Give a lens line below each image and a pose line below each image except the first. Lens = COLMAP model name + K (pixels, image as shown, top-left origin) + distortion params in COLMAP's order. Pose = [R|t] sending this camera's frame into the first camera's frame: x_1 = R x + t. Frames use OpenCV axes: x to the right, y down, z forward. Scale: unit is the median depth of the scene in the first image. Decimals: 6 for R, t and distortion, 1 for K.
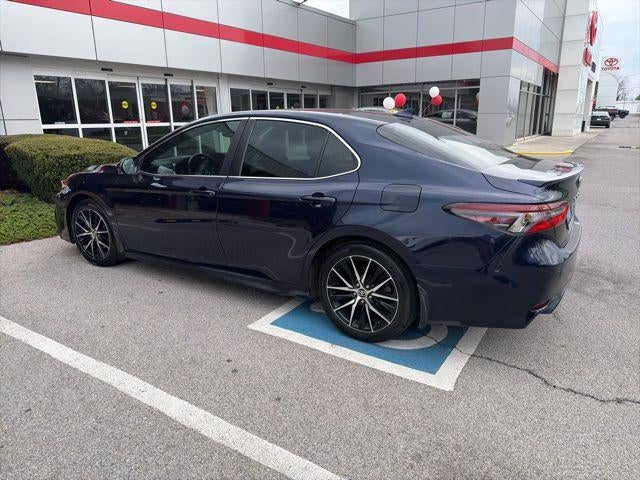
lens RADIAL K [[454.7, 0, 318.5], [0, 454.7, 241.7], [0, 0, 1]] dist [0.022712, -0.034704]
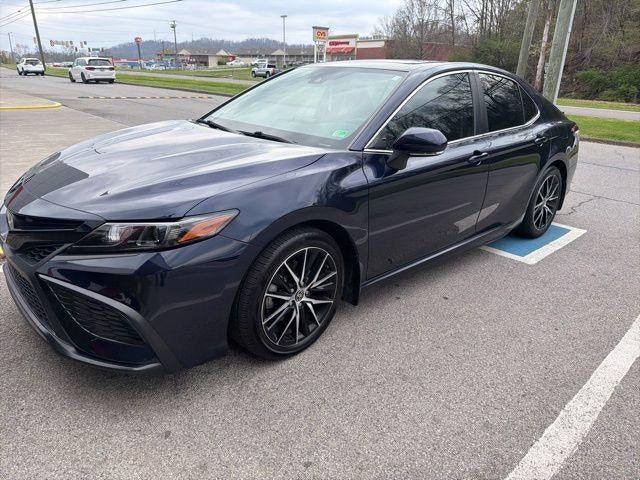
lens RADIAL K [[454.7, 0, 328.0], [0, 454.7, 234.2], [0, 0, 1]] dist [0.022712, -0.034704]
pose [[0.239008, -0.305686, 0.921646, -1.192960], [0.225491, 0.940681, 0.253523, -0.258727], [-0.944473, 0.147229, 0.293759, 1.047925]]
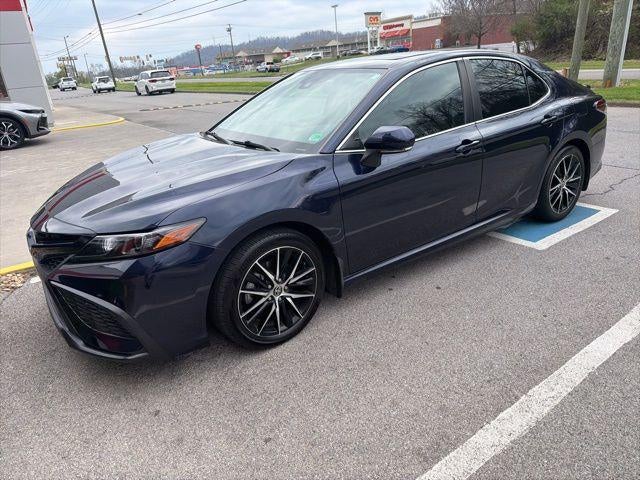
lens RADIAL K [[454.7, 0, 320.1], [0, 454.7, 241.7], [0, 0, 1]] dist [0.022712, -0.034704]
pose [[0.365211, -0.353466, 0.861210, -1.192679], [0.313619, 0.917750, 0.243676, -0.244386], [-0.876507, 0.181099, 0.446026, 0.900942]]
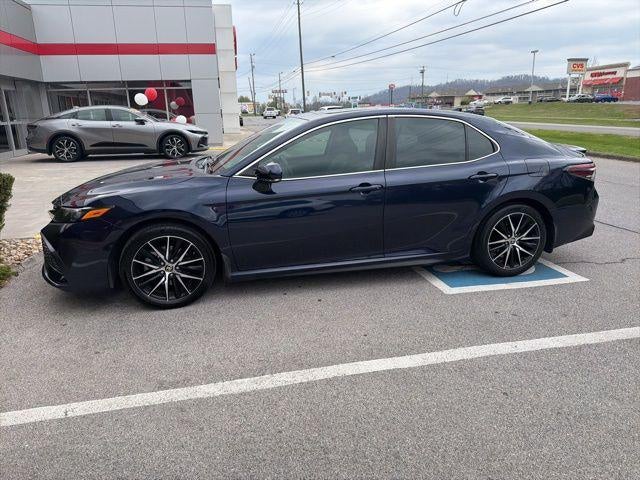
lens RADIAL K [[454.7, 0, 320.4], [0, 454.7, 236.7], [0, 0, 1]] dist [0.022712, -0.034704]
pose [[0.698252, -0.188869, 0.690487, -1.073815], [0.196498, 0.978085, 0.068828, -0.092135], [-0.688355, 0.087620, 0.720063, 0.343904]]
